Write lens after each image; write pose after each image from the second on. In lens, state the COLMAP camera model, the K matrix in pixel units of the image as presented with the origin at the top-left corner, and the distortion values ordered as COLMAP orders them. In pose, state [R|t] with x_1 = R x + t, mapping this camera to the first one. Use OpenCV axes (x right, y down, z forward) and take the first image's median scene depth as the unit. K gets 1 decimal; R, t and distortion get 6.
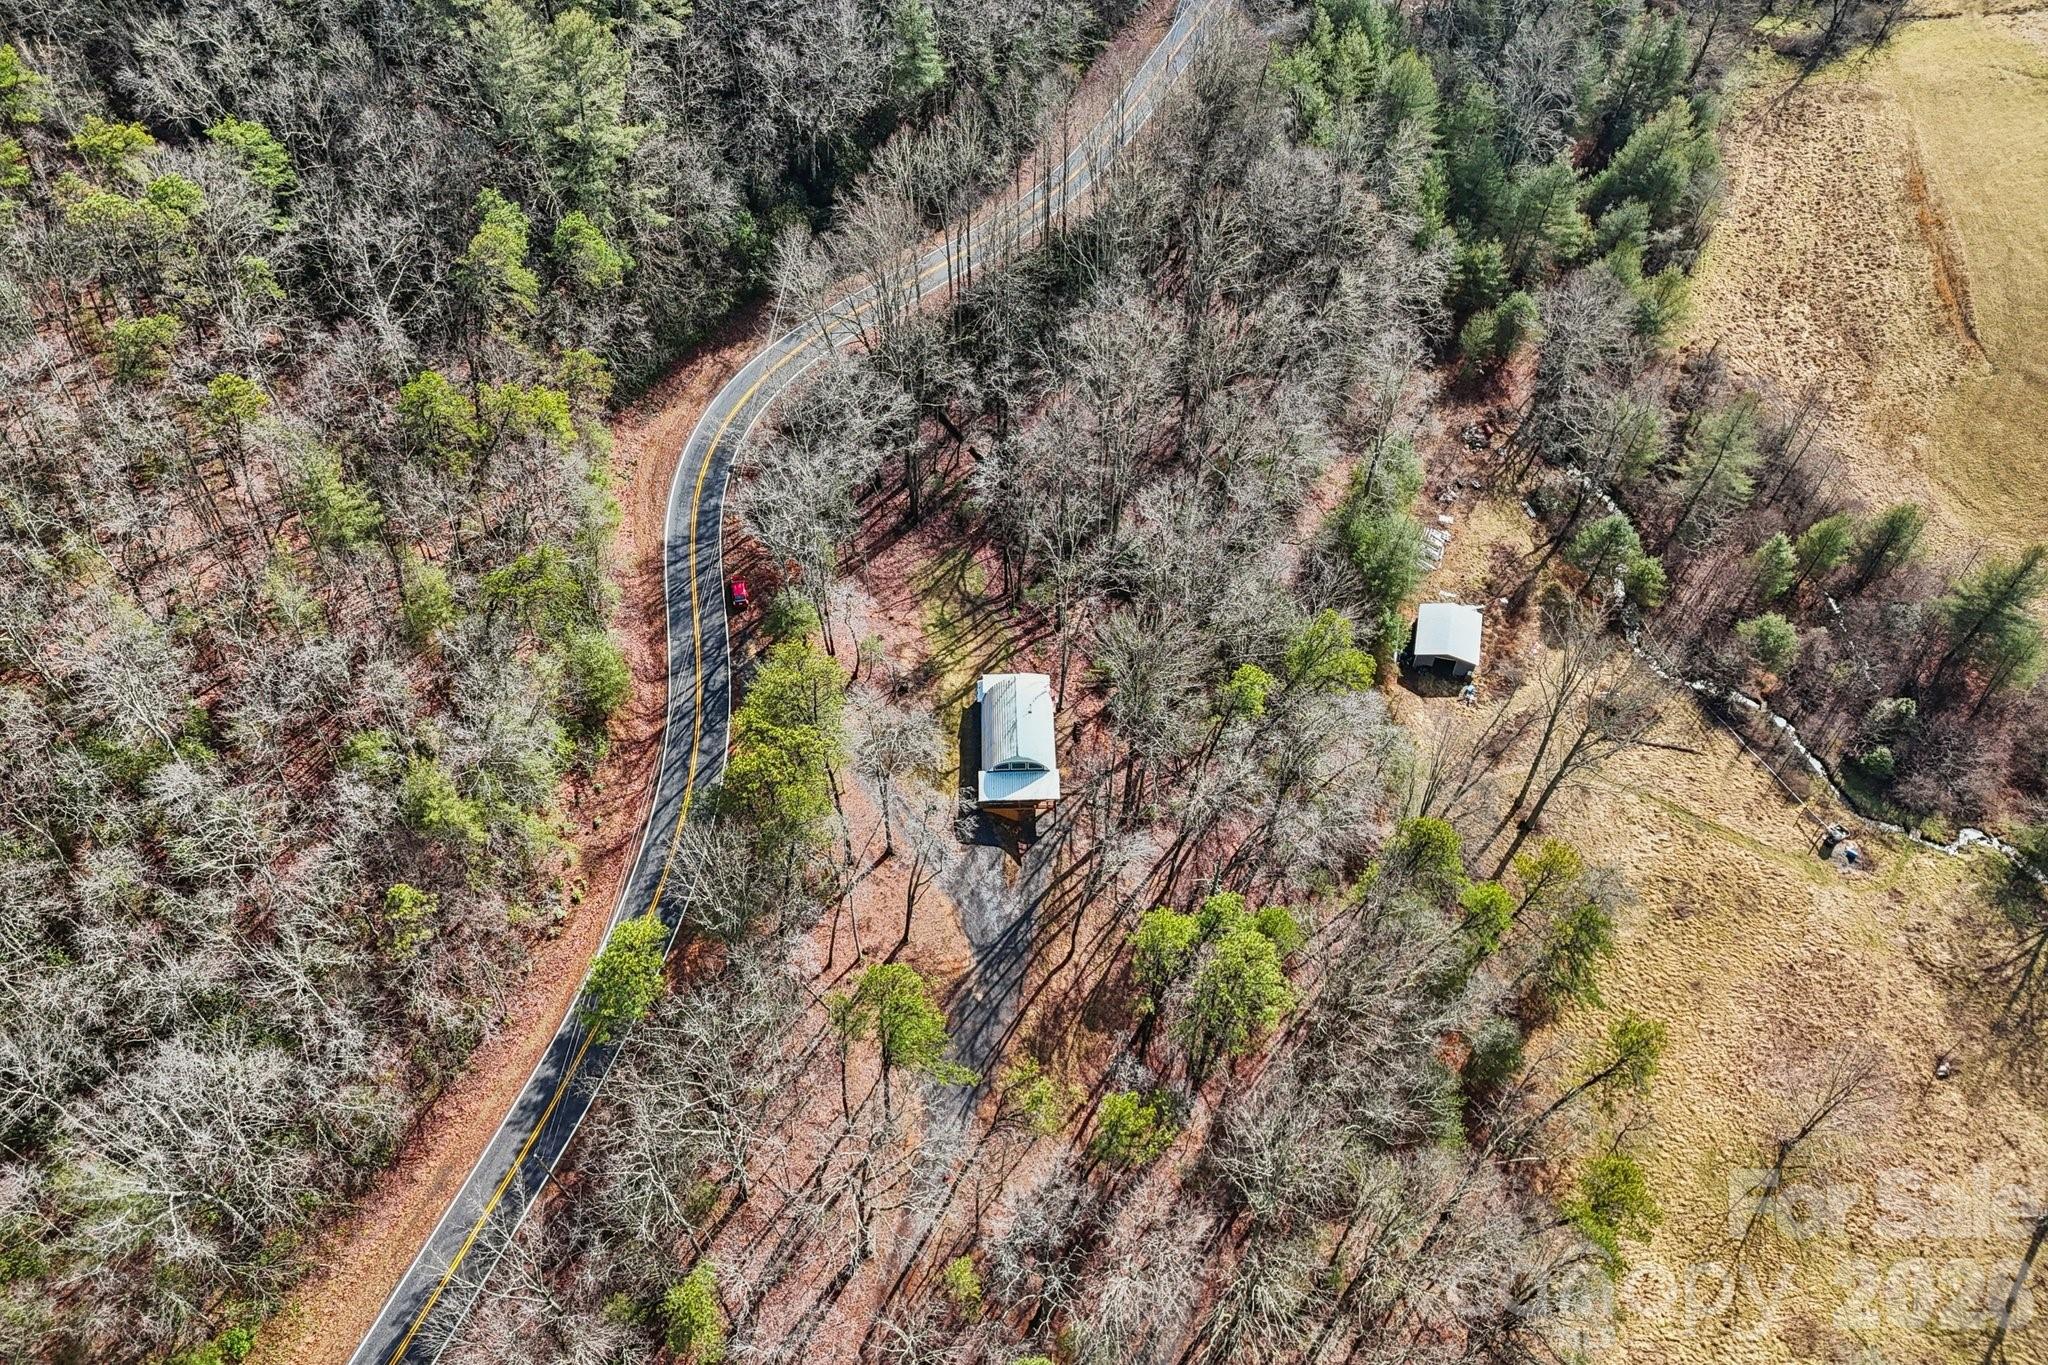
lens RADIAL K [[1496.9, 0, 1024.1], [0, 1496.9, 695.6], [0, 0, 1]] dist [0.058118, -0.055498]
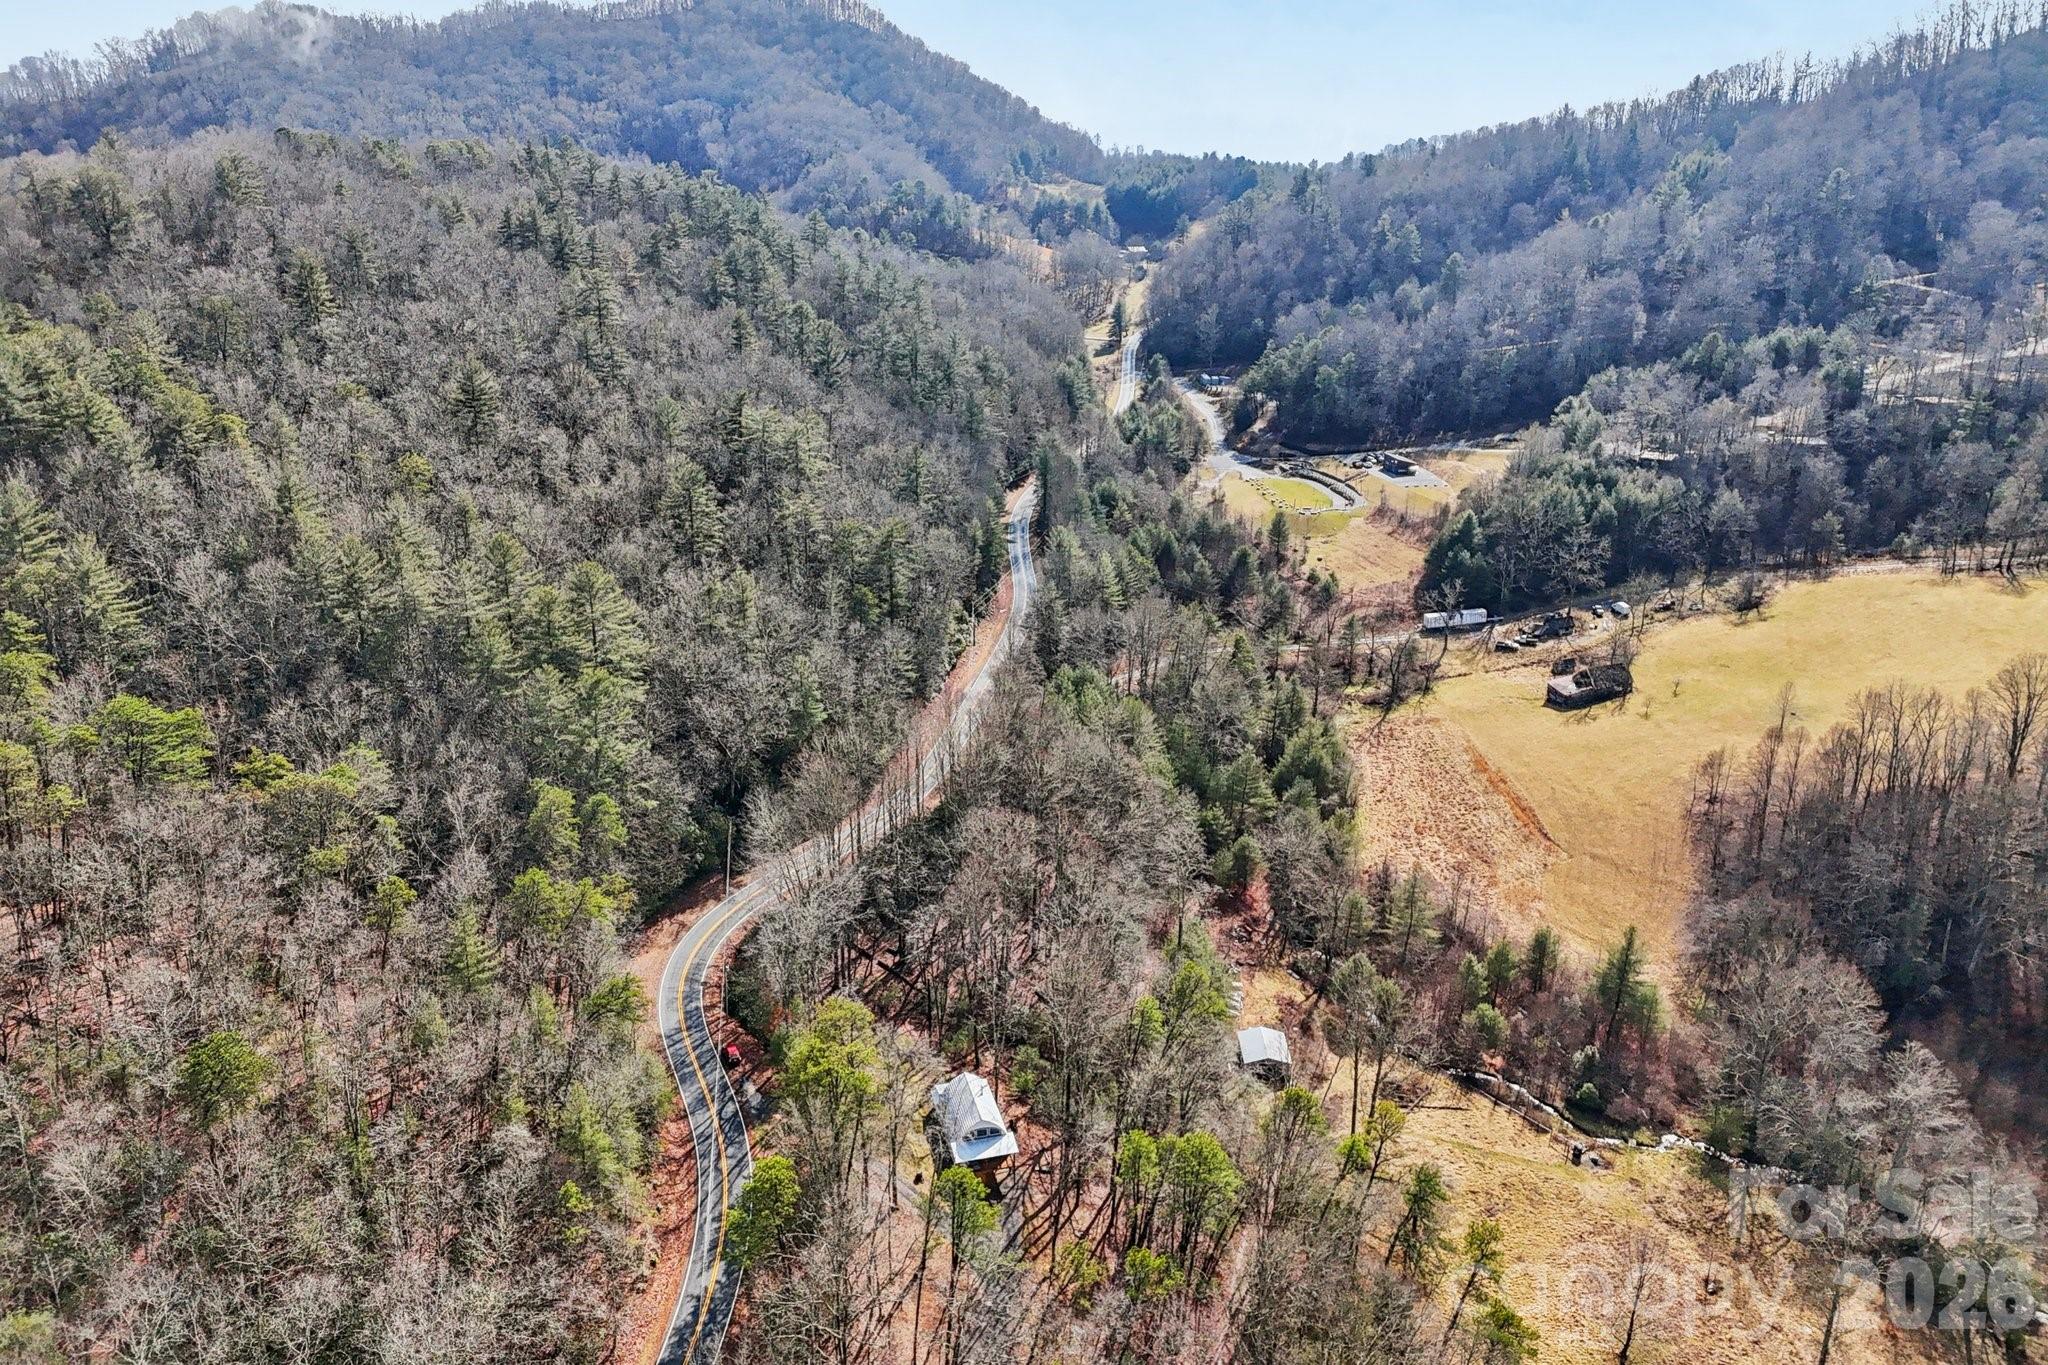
lens RADIAL K [[1496.9, 0, 1025.5], [0, 1496.9, 674.5], [0, 0, 1]] dist [0.058118, -0.055498]
pose [[0.973456, -0.073247, 0.216838, -0.186131], [0.174963, 0.848931, -0.498702, 0.310287], [-0.147552, 0.523403, 0.839212, -0.246441]]
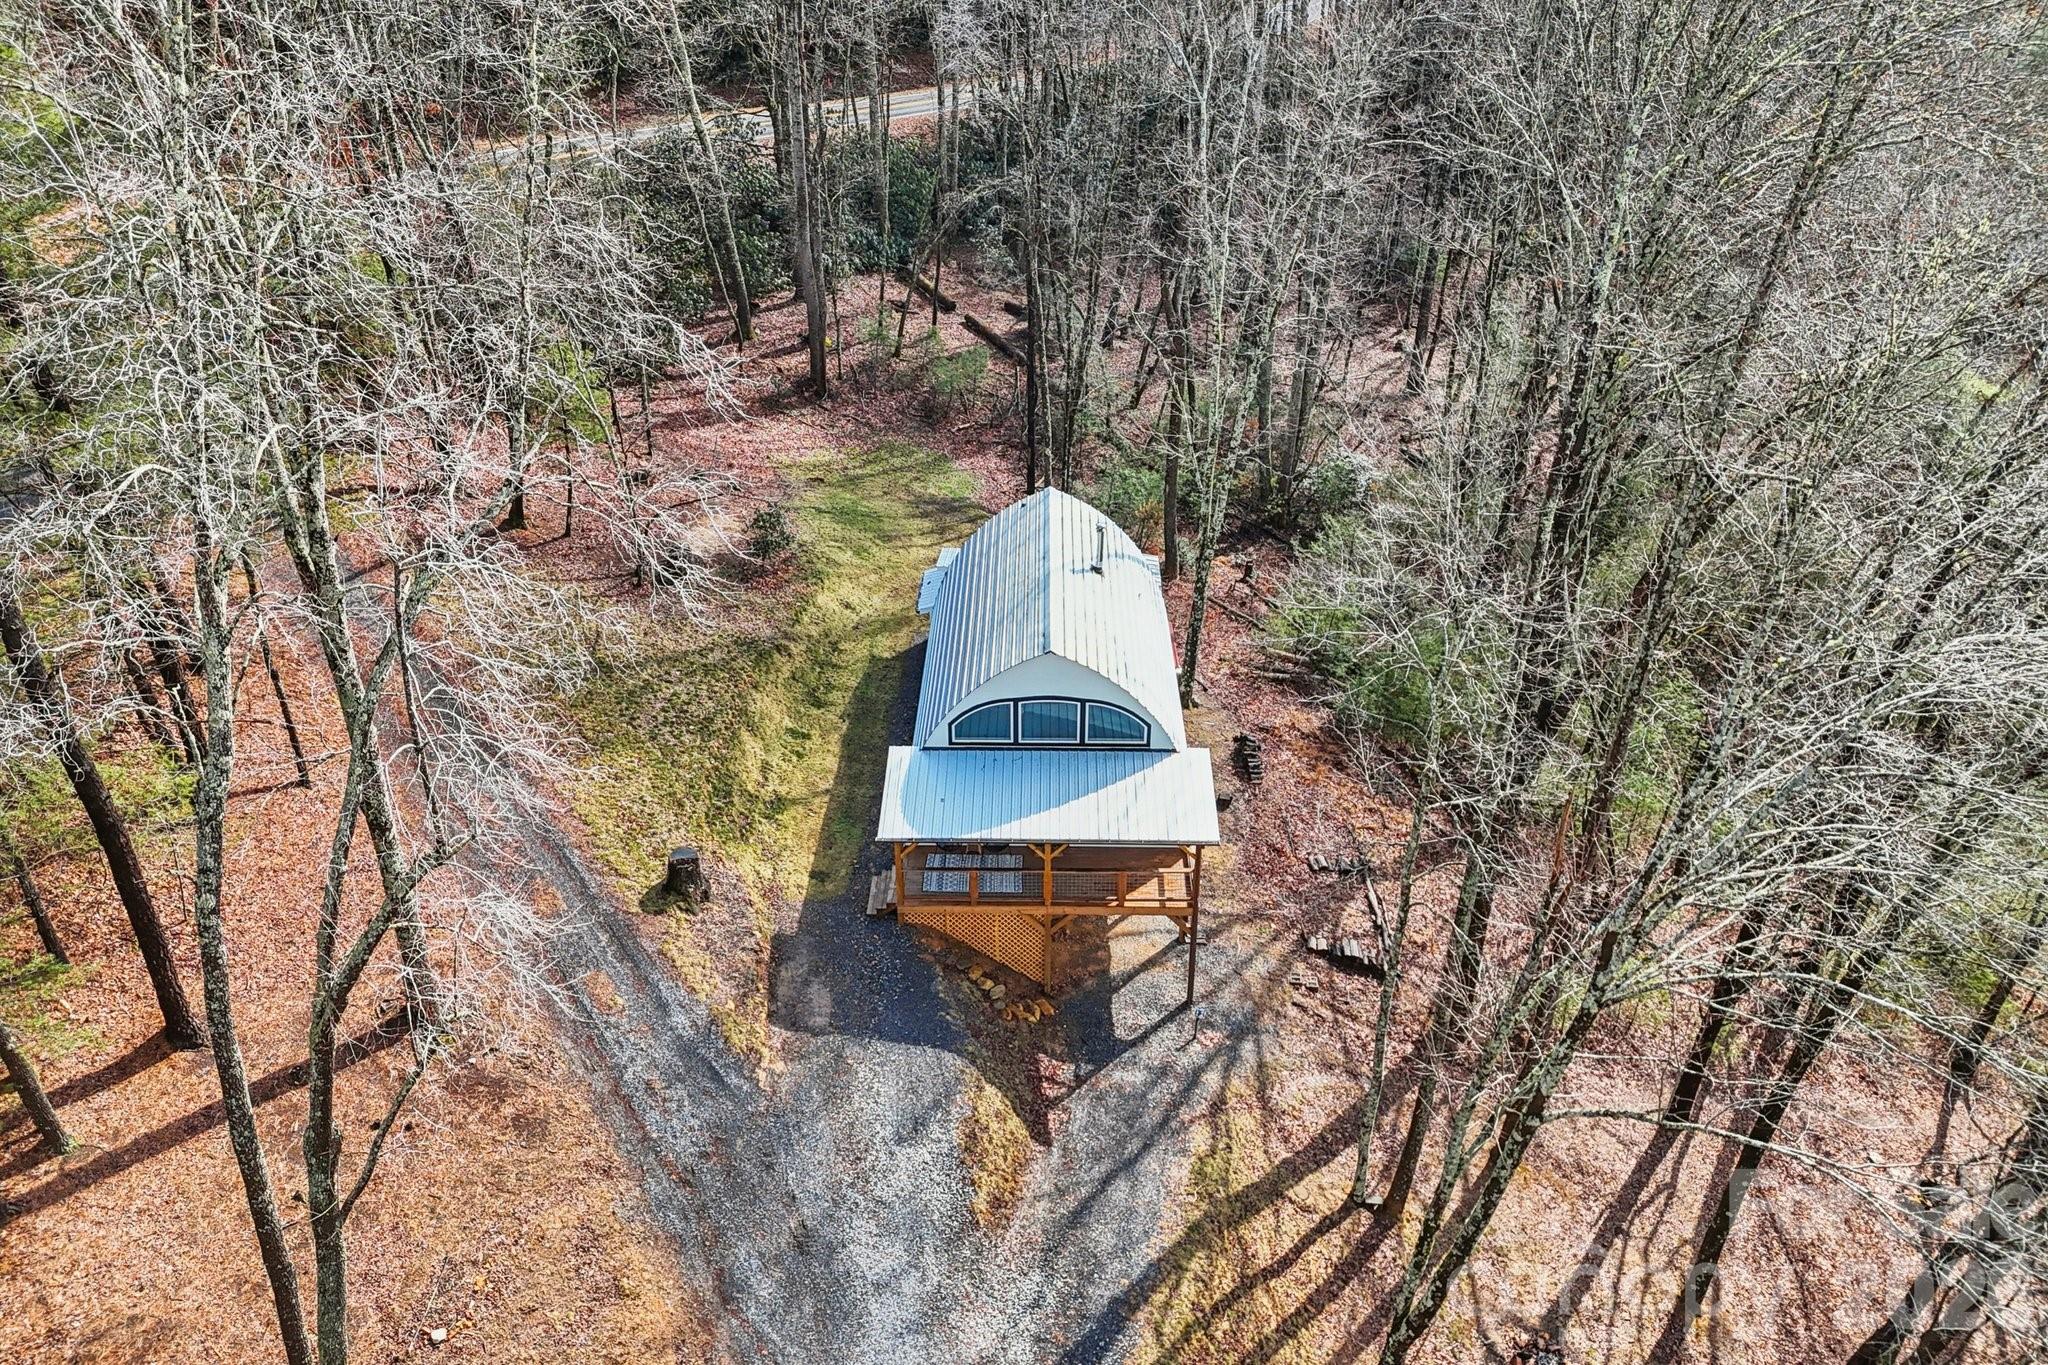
lens RADIAL K [[1496.9, 0, 1041.1], [0, 1496.9, 667.0], [0, 0, 1]] dist [0.058118, -0.055498]
pose [[0.999413, 0.028495, -0.019030, -0.000842], [-0.033597, 0.924062, -0.380763, 0.114428], [0.006735, 0.381179, 0.924477, 0.658604]]
